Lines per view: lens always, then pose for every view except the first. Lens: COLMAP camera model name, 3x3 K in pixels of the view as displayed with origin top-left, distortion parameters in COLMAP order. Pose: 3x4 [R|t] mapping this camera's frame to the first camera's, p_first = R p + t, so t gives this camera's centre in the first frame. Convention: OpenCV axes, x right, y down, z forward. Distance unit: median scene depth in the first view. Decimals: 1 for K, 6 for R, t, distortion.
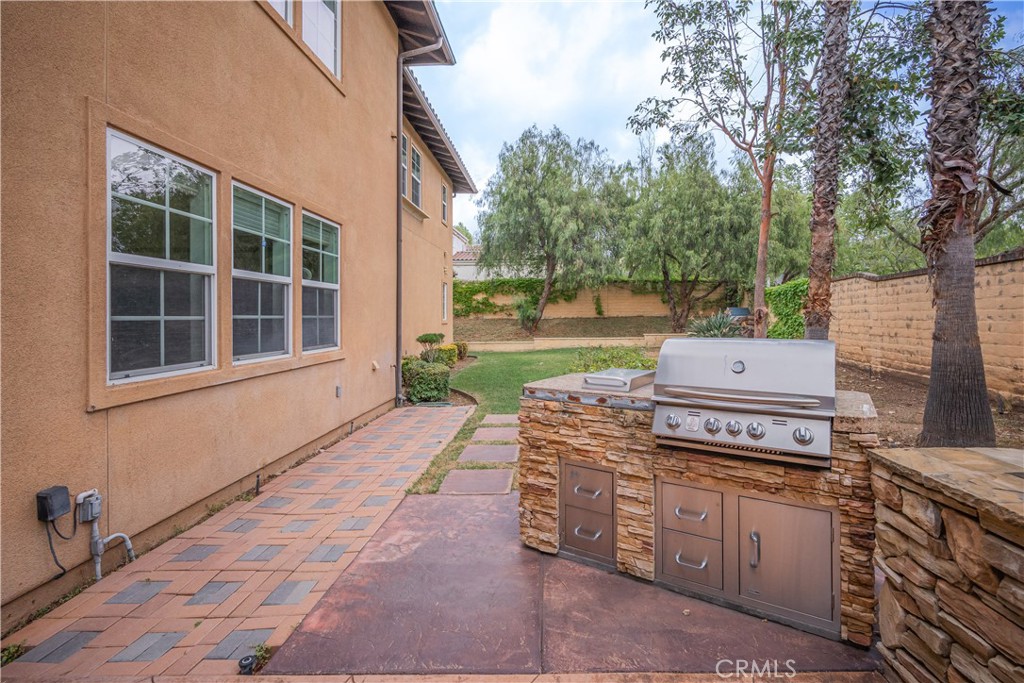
lens RADIAL K [[468.6, 0, 542.5], [0, 468.6, 325.9], [0, 0, 1]] dist [-0.003655, -0.000255]
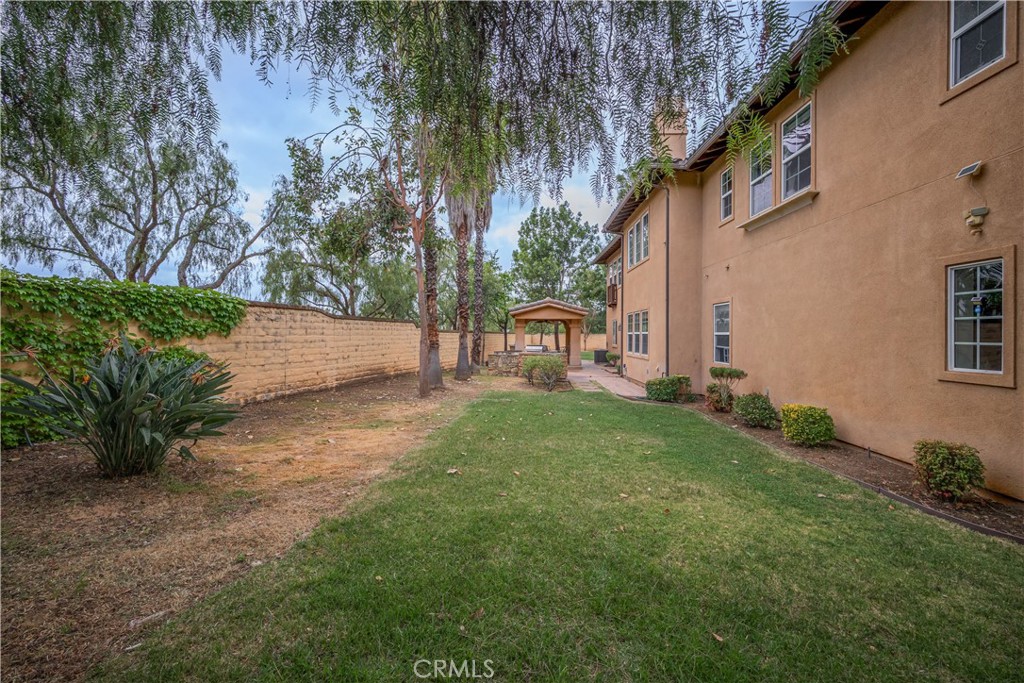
lens RADIAL K [[437.6, 0, 510.0], [0, 437.6, 333.2], [0, 0, 1]] dist [-0.004800, 0.000271]
pose [[-0.999914, -0.003492, 0.012633, 0.215512], [-0.003288, 0.999864, 0.016177, -0.078610], [-0.012688, 0.016134, -0.999789, 2.336477]]
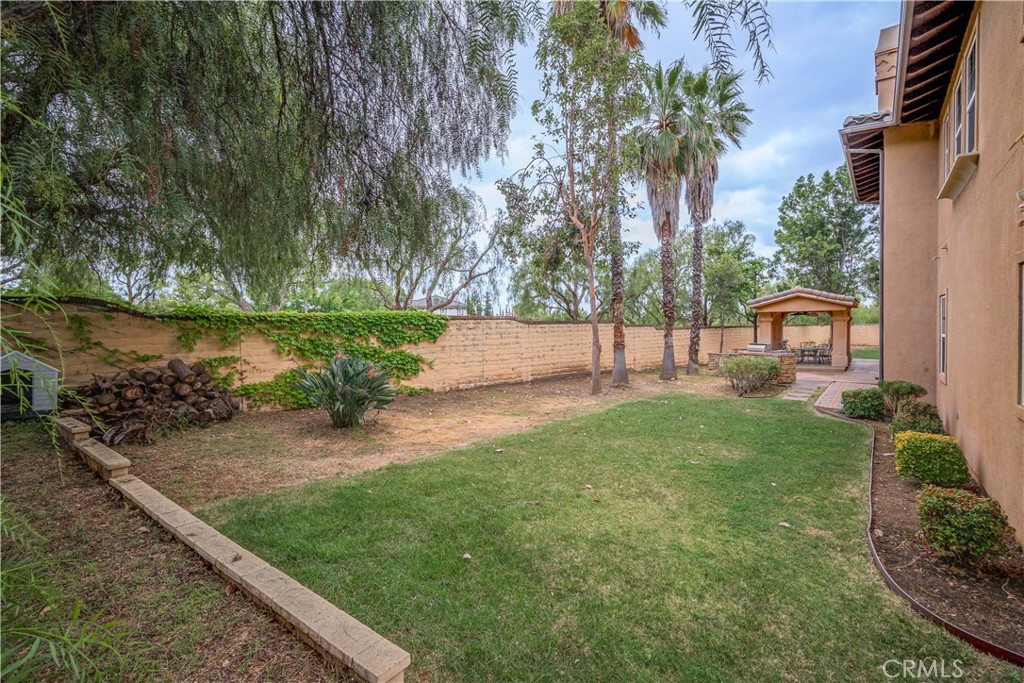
lens RADIAL K [[468.6, 0, 542.5], [0, 468.6, 325.9], [0, 0, 1]] dist [-0.003655, -0.000255]
pose [[-0.827398, 0.011737, 0.561493, -0.226737], [0.024947, 0.999563, 0.015866, -0.118299], [-0.561062, 0.027135, -0.827329, 2.401477]]
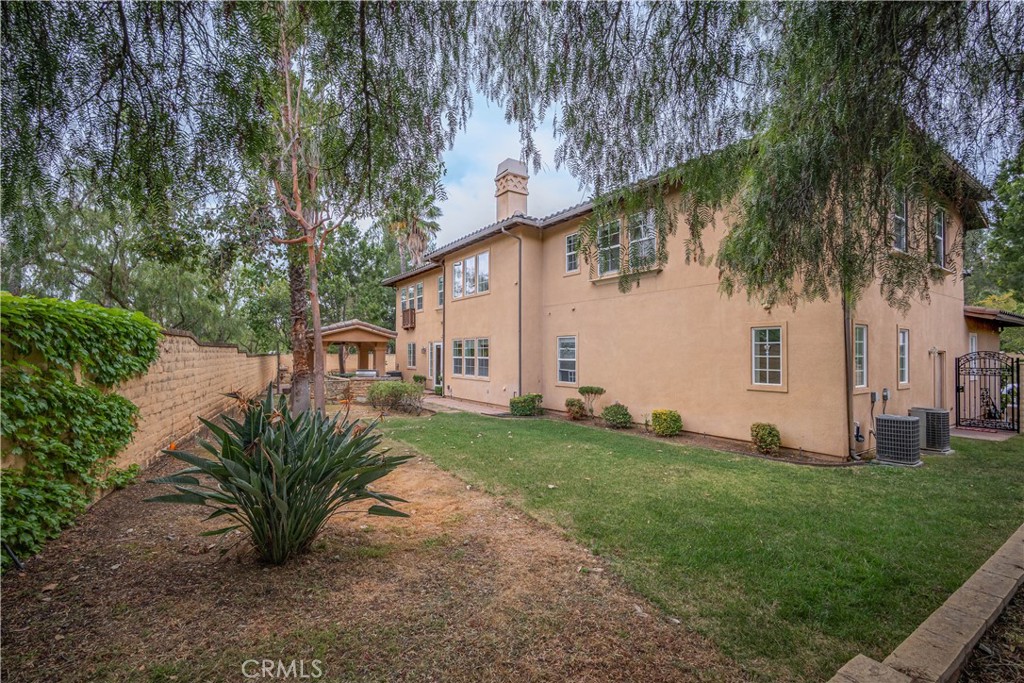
lens RADIAL K [[444.4, 0, 507.7], [0, 444.4, 347.1], [0, 0, 1]] dist [-0.001166, 0.000055]
pose [[-0.819413, -0.008913, -0.573134, 0.753233], [-0.012905, 0.999913, 0.002900, -0.108310], [0.573058, 0.009773, -0.819456, 2.299043]]
